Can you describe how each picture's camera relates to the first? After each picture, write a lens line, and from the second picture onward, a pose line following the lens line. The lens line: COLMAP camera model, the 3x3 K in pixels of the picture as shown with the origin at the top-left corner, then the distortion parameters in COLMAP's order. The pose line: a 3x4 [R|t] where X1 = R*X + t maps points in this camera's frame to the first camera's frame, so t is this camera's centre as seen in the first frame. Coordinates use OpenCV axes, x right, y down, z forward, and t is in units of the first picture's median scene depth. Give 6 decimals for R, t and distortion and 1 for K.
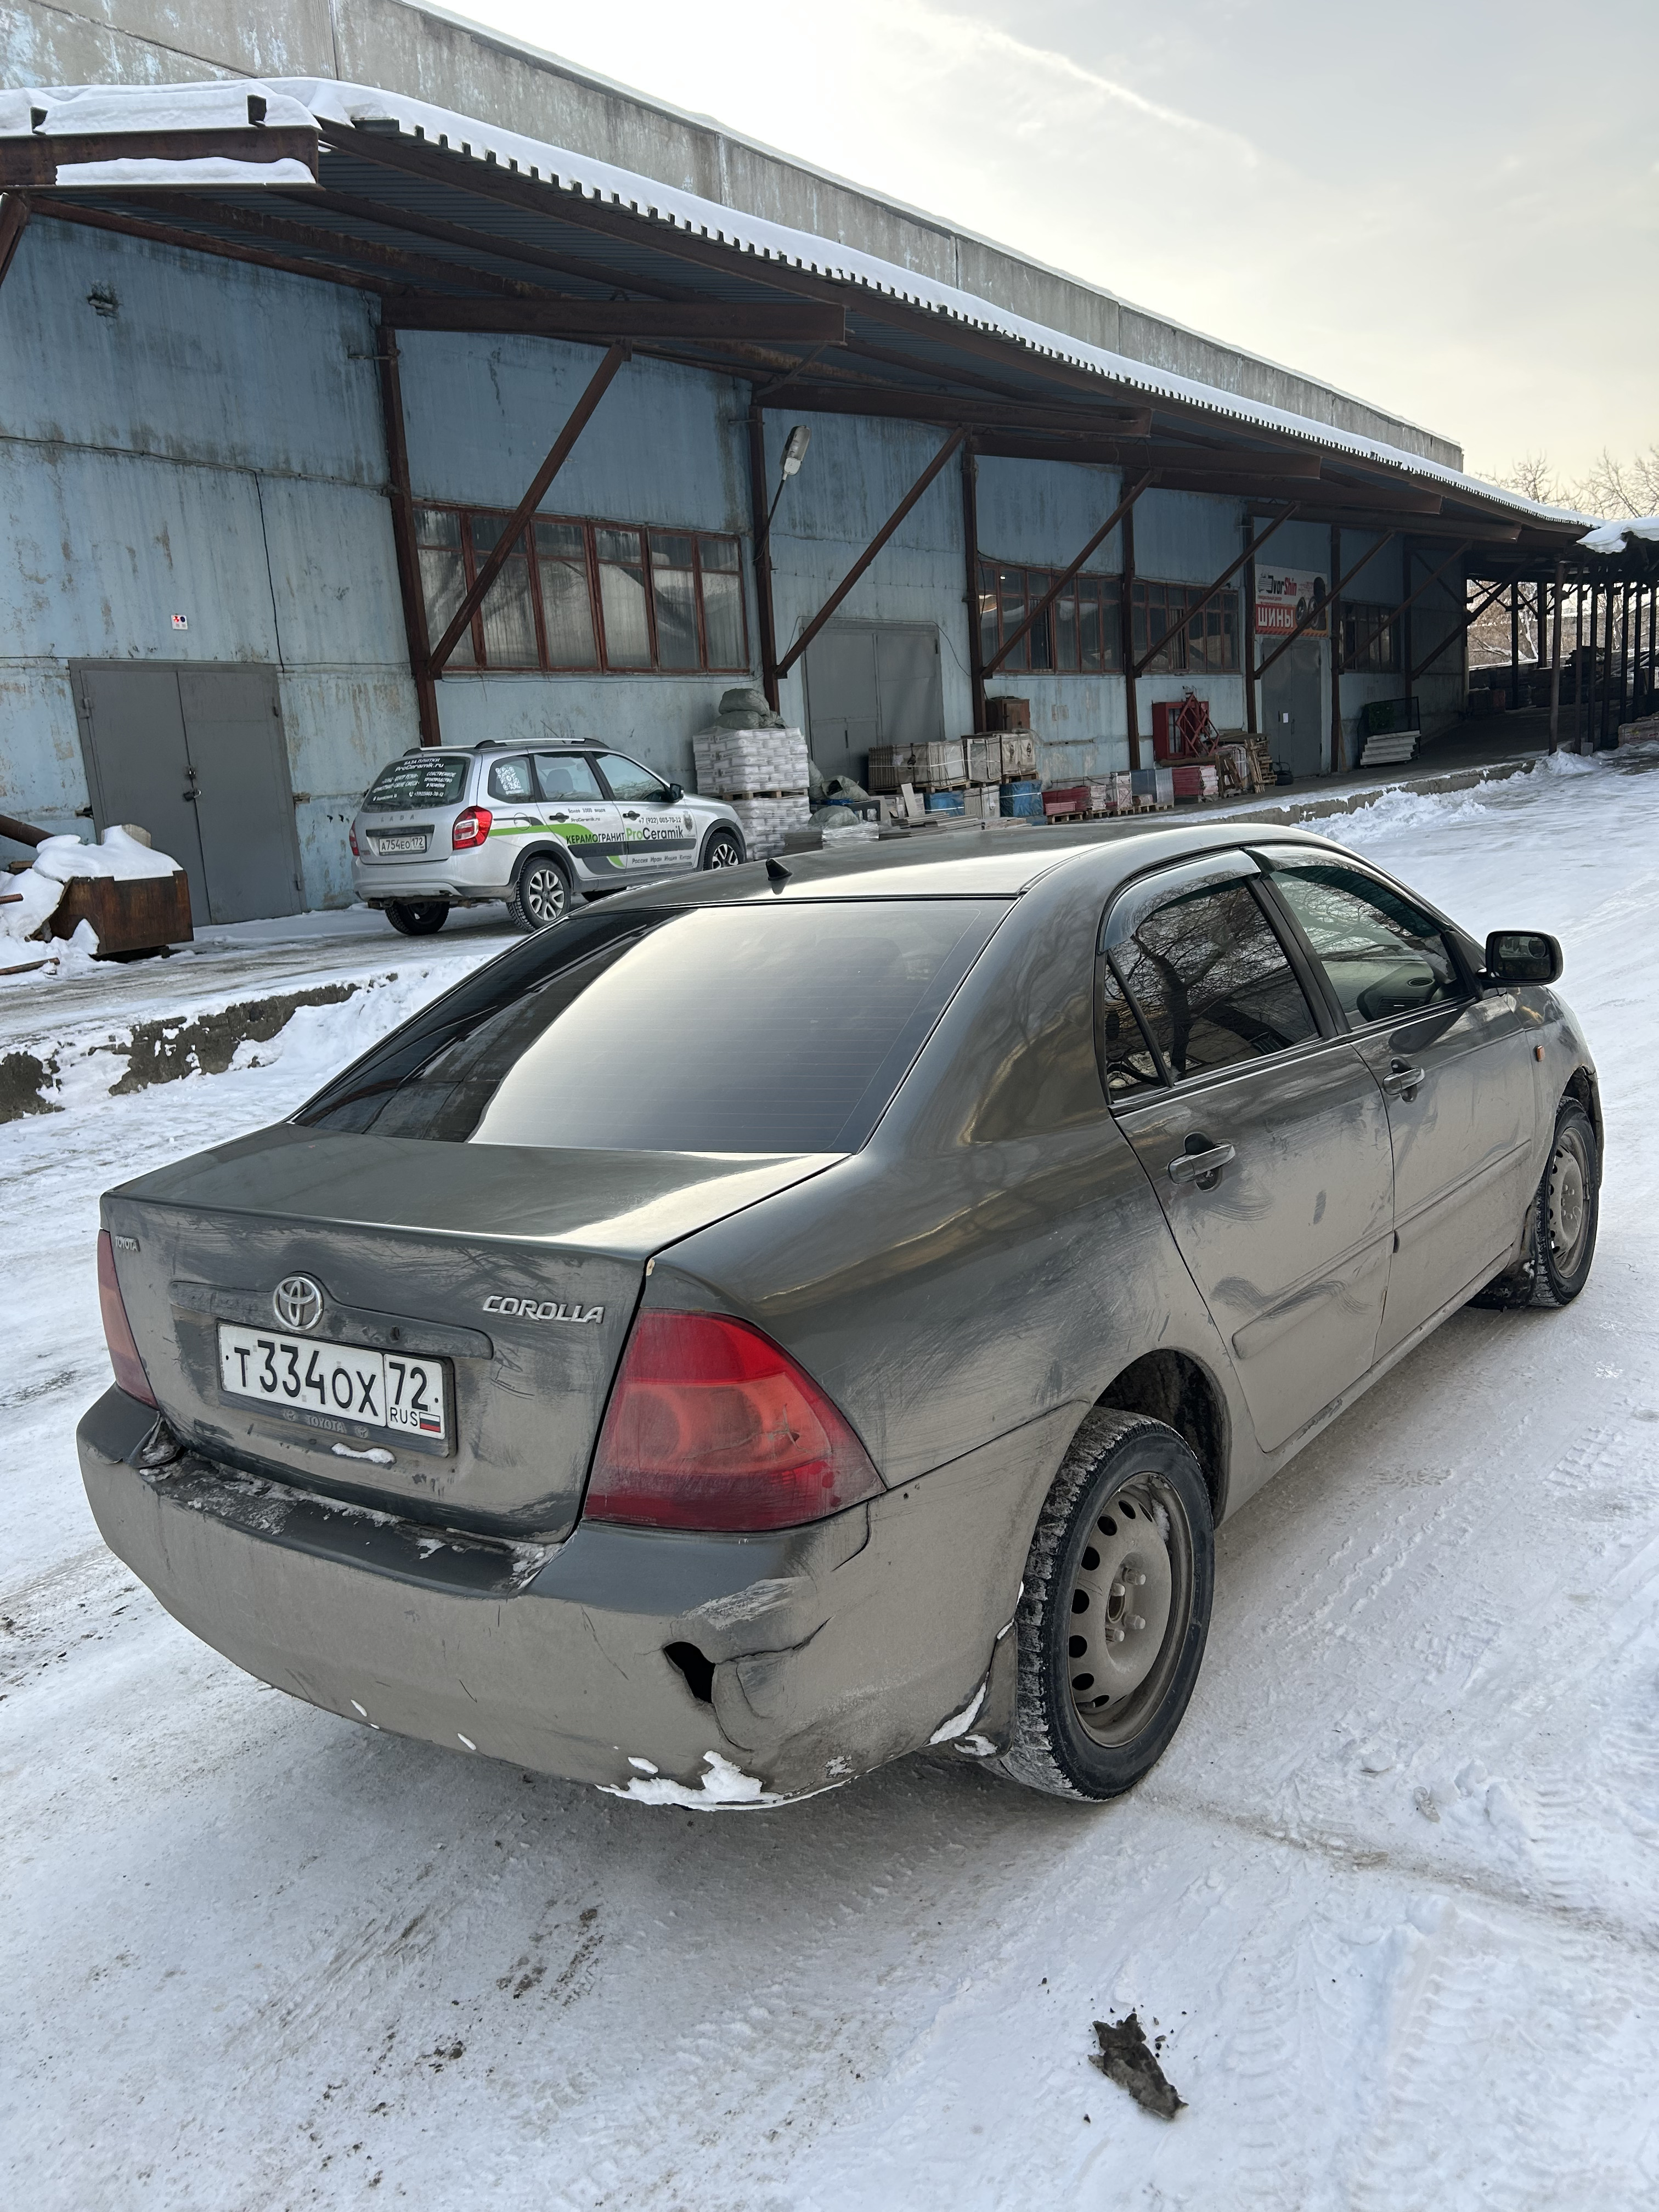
lens RADIAL K [[1694.0, 0, 829.5], [0, 1694.0, 1106.0], [0, 0, 1]] dist [-0.010796, -0.005931]
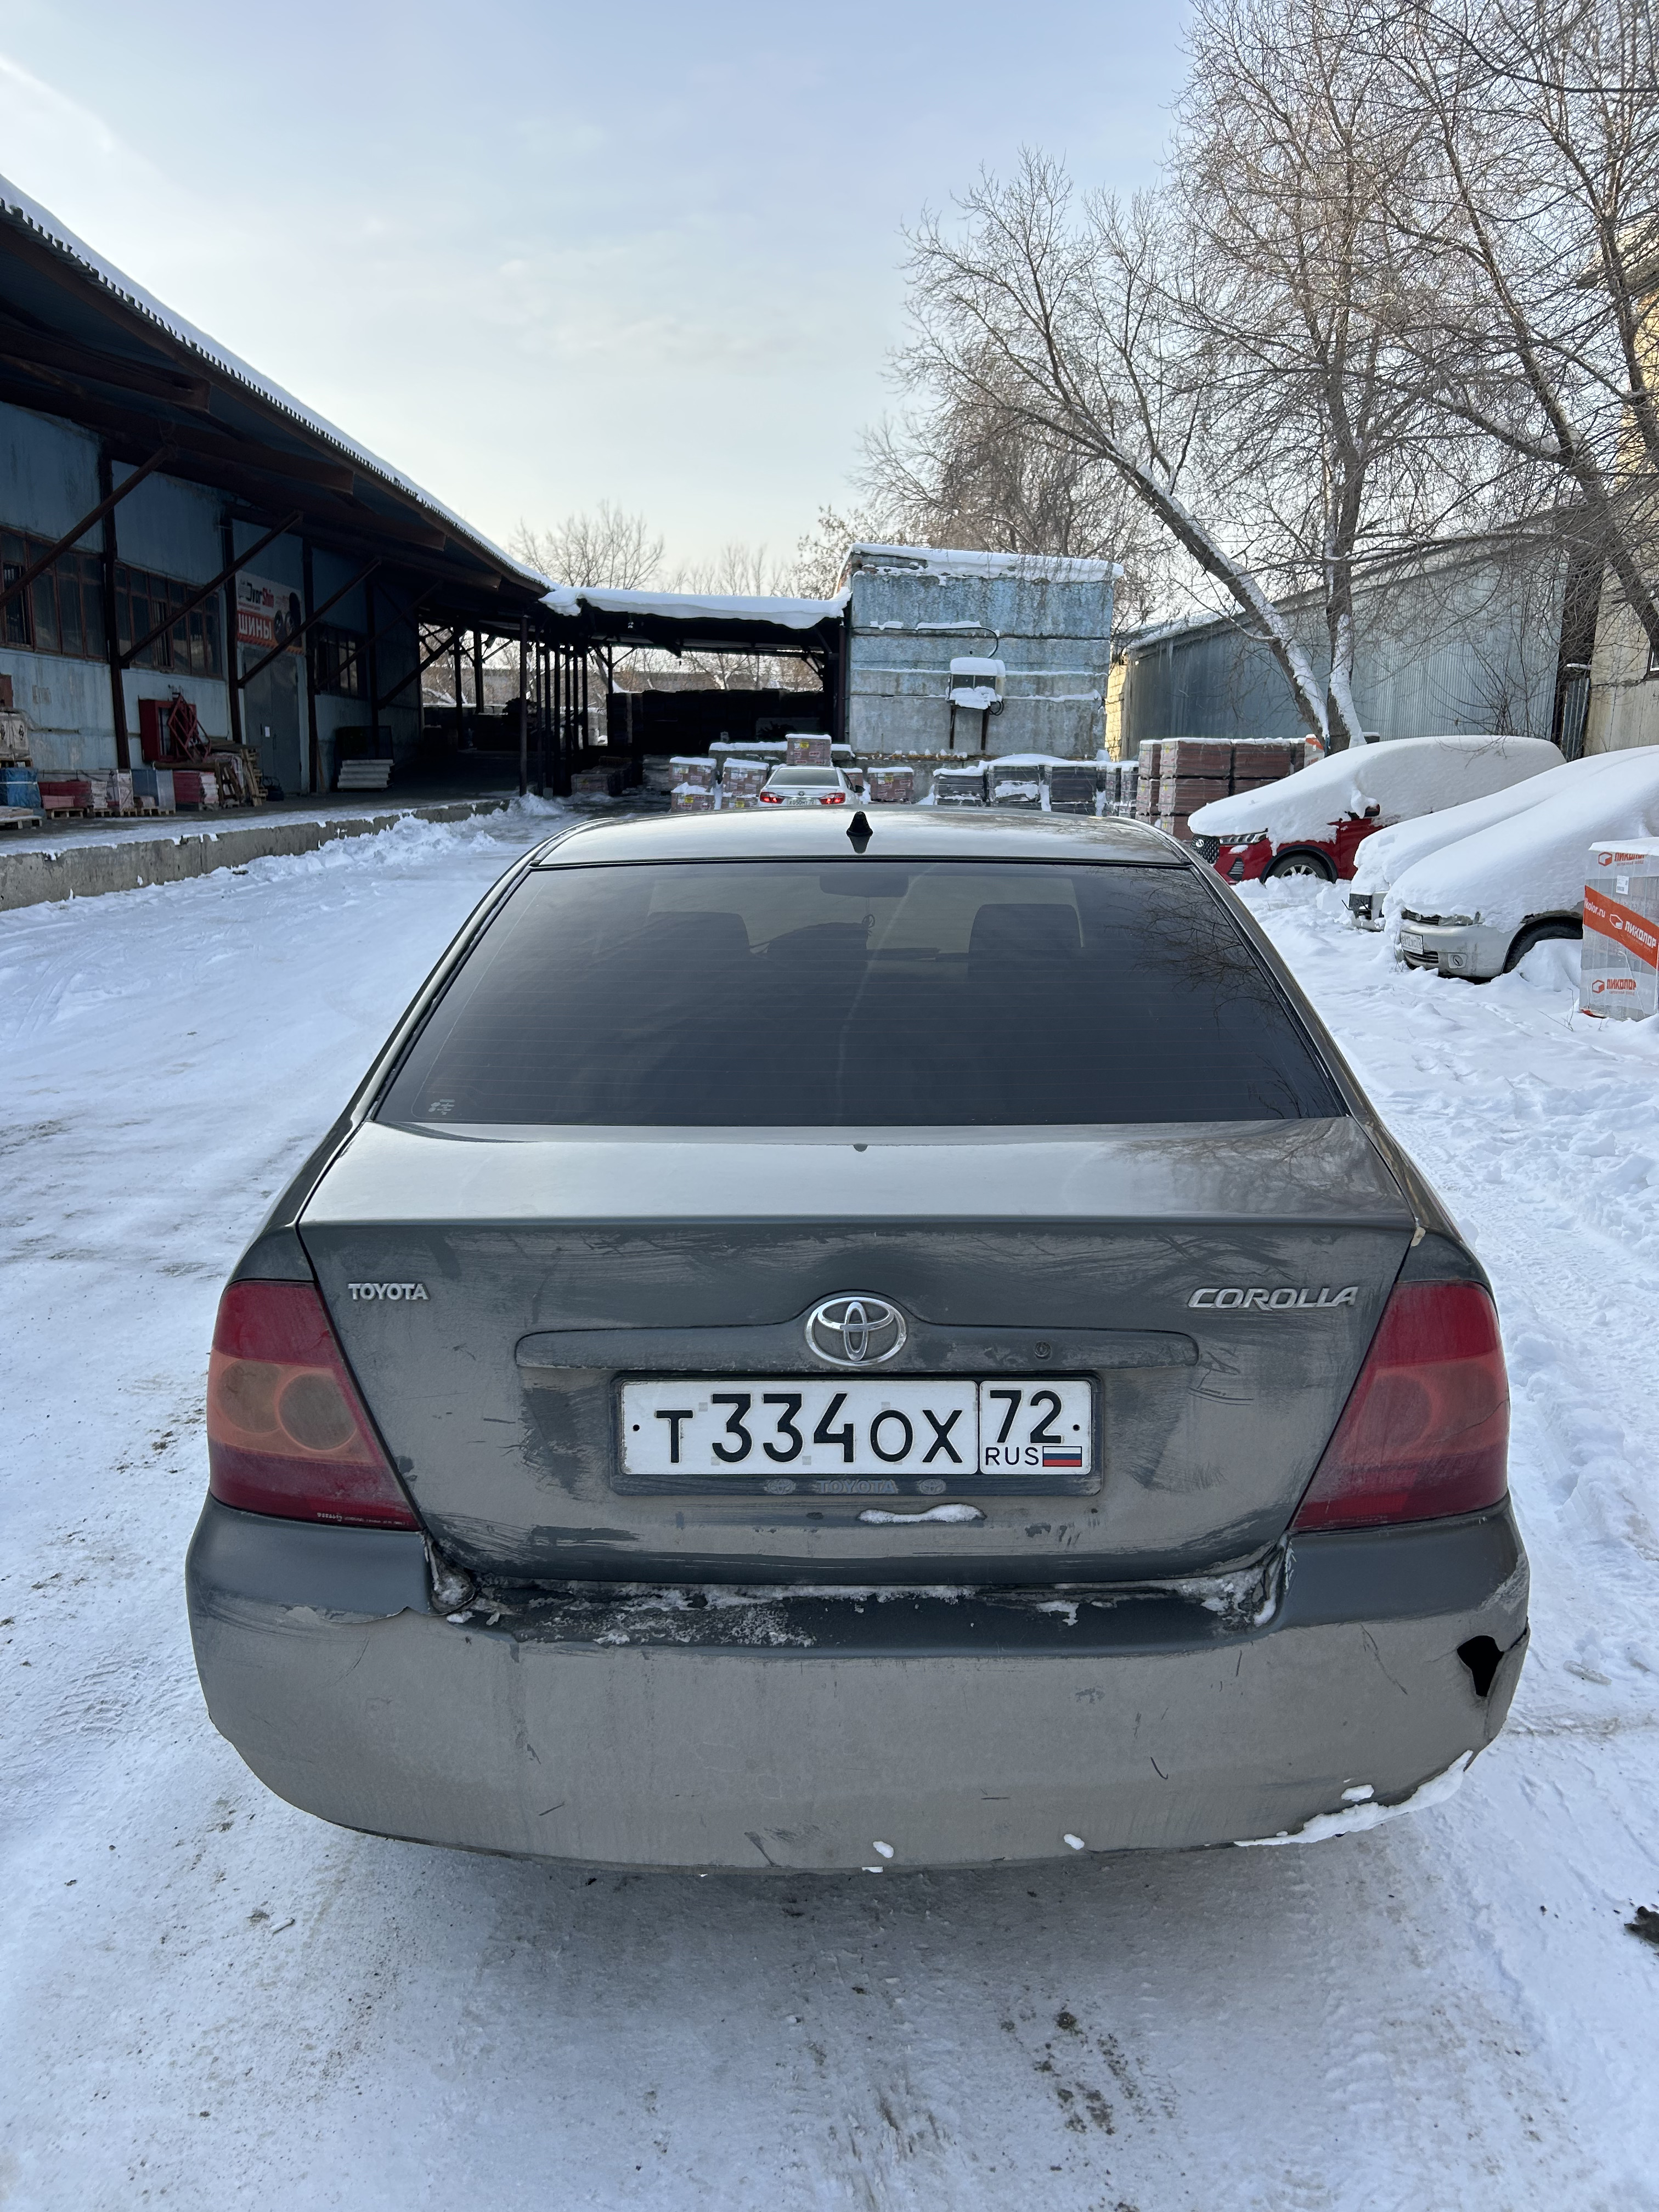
lens RADIAL K [[1673.4, 0, 829.5], [0, 1673.4, 1106.0], [0, 0, 1]] dist [0.071419, -0.115942]
pose [[0.797667, -0.018259, 0.602822, -0.722029], [0.027589, 0.999600, -0.006230, 0.017094], [-0.602467, 0.021600, 0.797851, 0.368117]]
